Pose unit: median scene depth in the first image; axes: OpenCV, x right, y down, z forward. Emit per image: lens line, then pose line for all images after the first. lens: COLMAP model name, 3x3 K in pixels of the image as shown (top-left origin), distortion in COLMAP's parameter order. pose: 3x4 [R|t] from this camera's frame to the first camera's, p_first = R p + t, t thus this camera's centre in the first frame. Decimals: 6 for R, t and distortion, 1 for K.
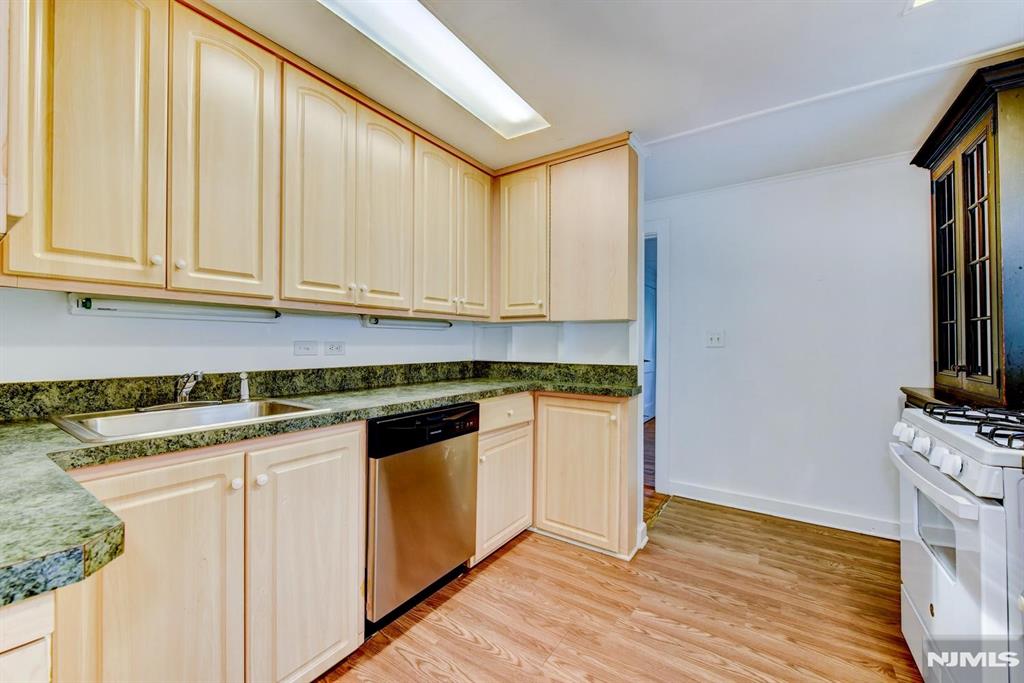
lens RADIAL K [[404.8, 0, 520.9], [0, 404.8, 342.8], [0, 0, 1]] dist [0.000272, 0.000041]
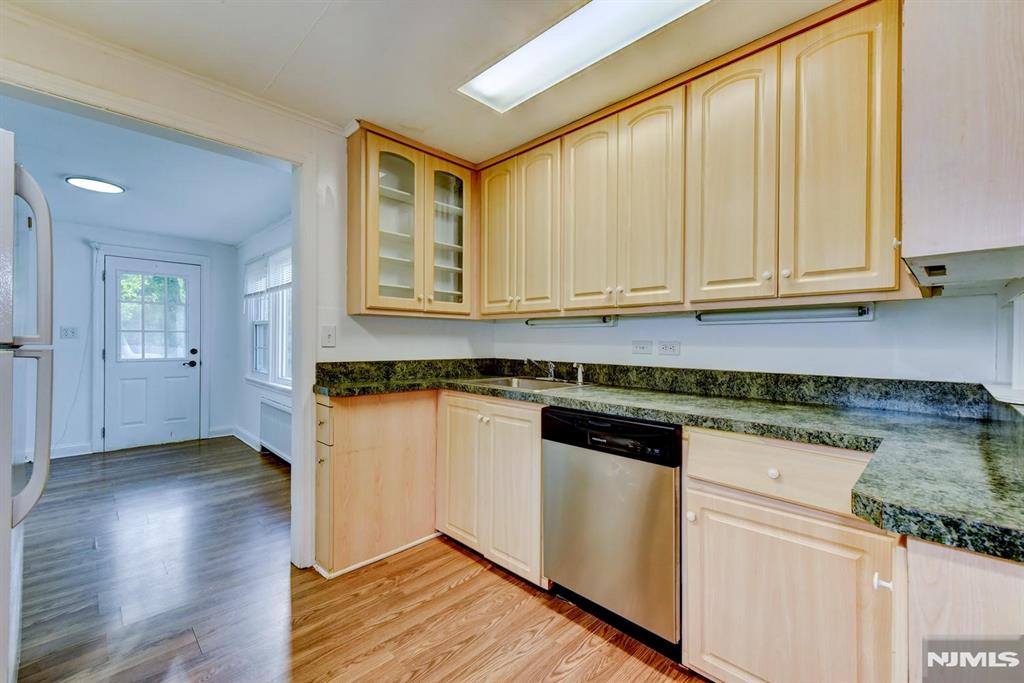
lens RADIAL K [[423.2, 0, 518.2], [0, 423.2, 343.9], [0, 0, 1]] dist [0.011132, -0.001510]
pose [[-0.191309, 0.001244, -0.981529, 0.594699], [-0.006441, 0.999976, 0.002523, 0.003037], [0.981509, 0.006805, -0.191297, 0.784162]]
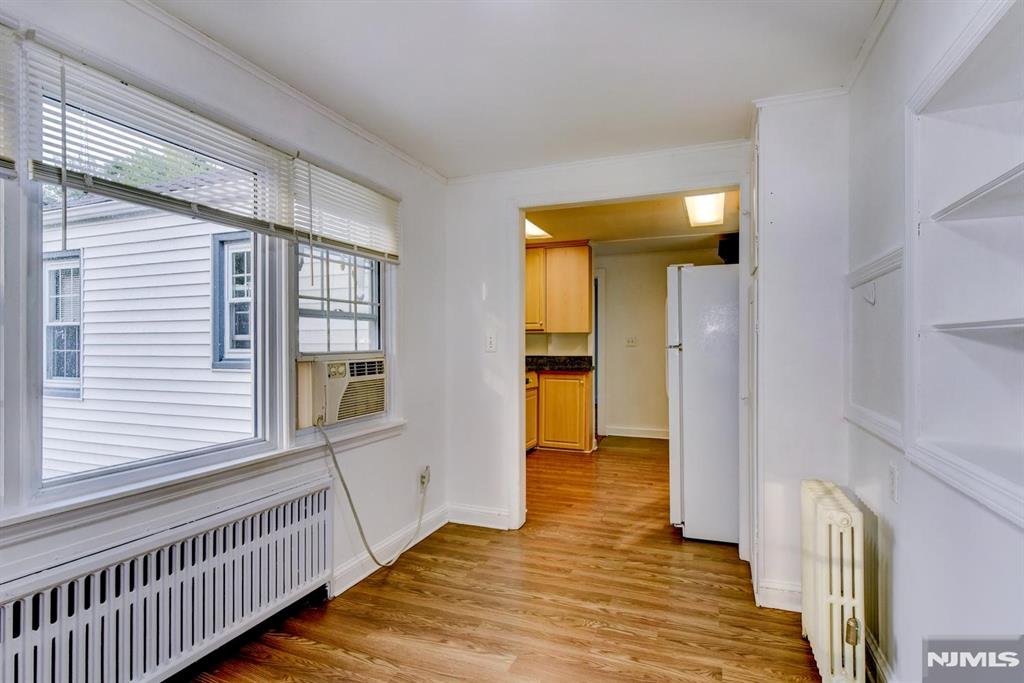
lens RADIAL K [[549.5, 0, 507.6], [0, 549.5, 340.7], [0, 0, 1]] dist [0.005258, -0.000189]
pose [[0.979206, -0.004199, 0.202823, -0.675780], [0.004759, 0.999986, -0.002273, -0.014620], [-0.202811, 0.003191, 0.979213, -1.570483]]
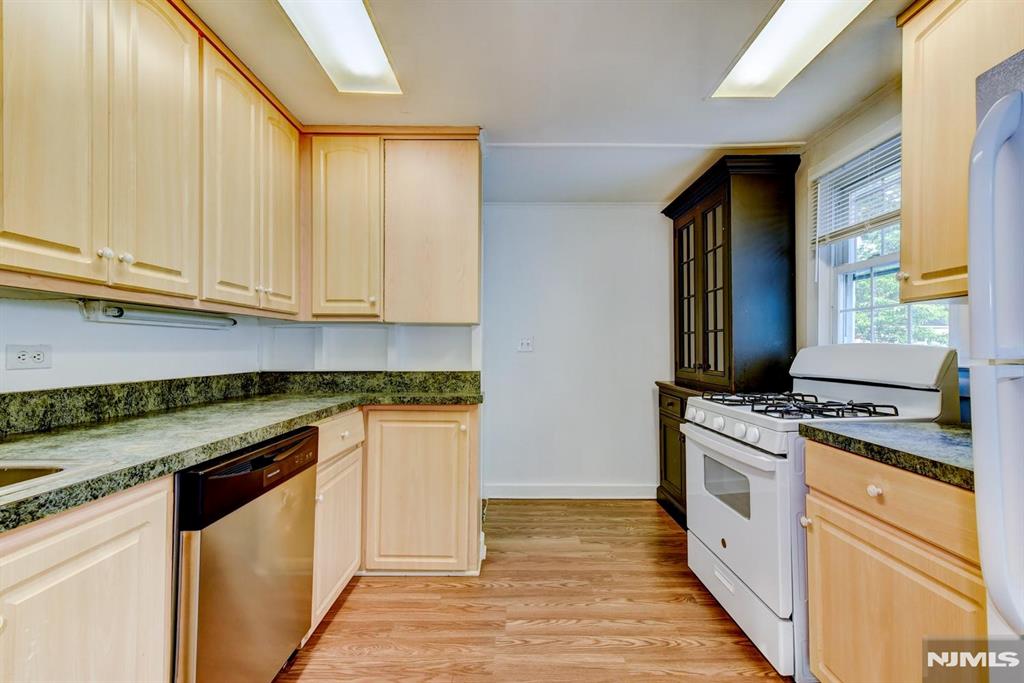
lens RADIAL K [[423.2, 0, 520.5], [0, 423.2, 347.8], [0, 0, 1]] dist [0.011132, -0.001510]
pose [[0.830515, 0.000449, 0.556996, -0.208065], [-0.000726, 1.000000, 0.000276, 0.000199], [-0.556996, -0.000633, 0.830515, 0.110183]]
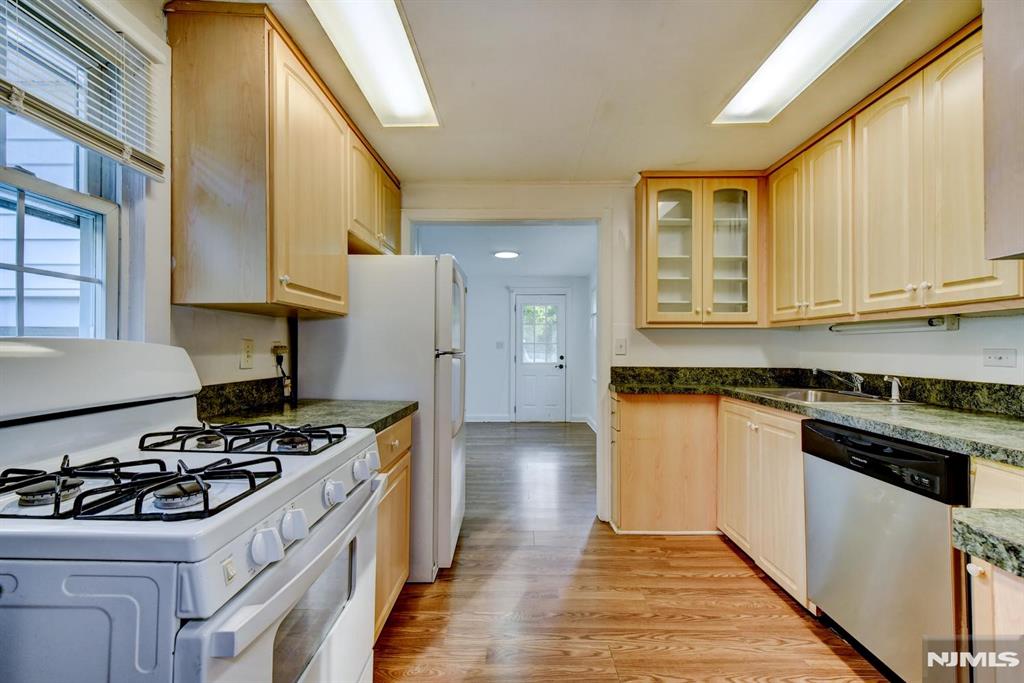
lens RADIAL K [[423.2, 0, 514.8], [0, 423.2, 347.1], [0, 0, 1]] dist [0.011132, -0.001510]
pose [[-0.840172, -0.006923, -0.542275, 0.660118], [-0.004789, 0.999974, -0.005346, 0.001136], [0.542299, -0.001895, -0.840184, 1.053594]]
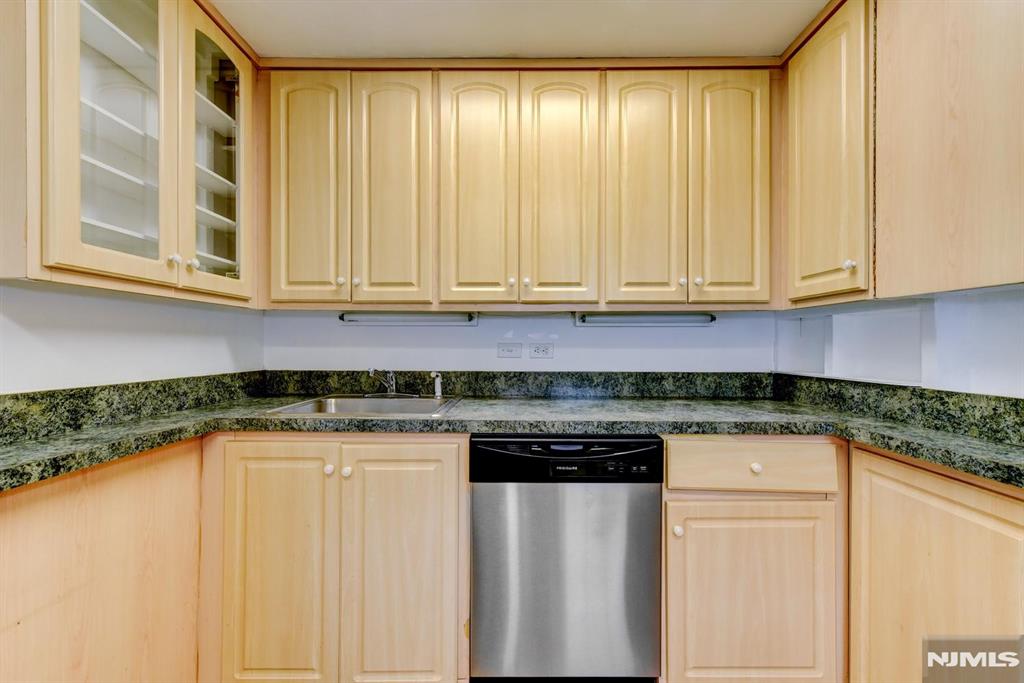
lens RADIAL K [[423.2, 0, 514.7], [0, 423.2, 340.0], [0, 0, 1]] dist [0.011132, -0.001510]
pose [[0.548613, -0.010749, -0.836007, 0.291660], [0.001238, 0.999927, -0.012044, 0.001016], [0.836076, 0.005572, 0.548586, 0.396648]]
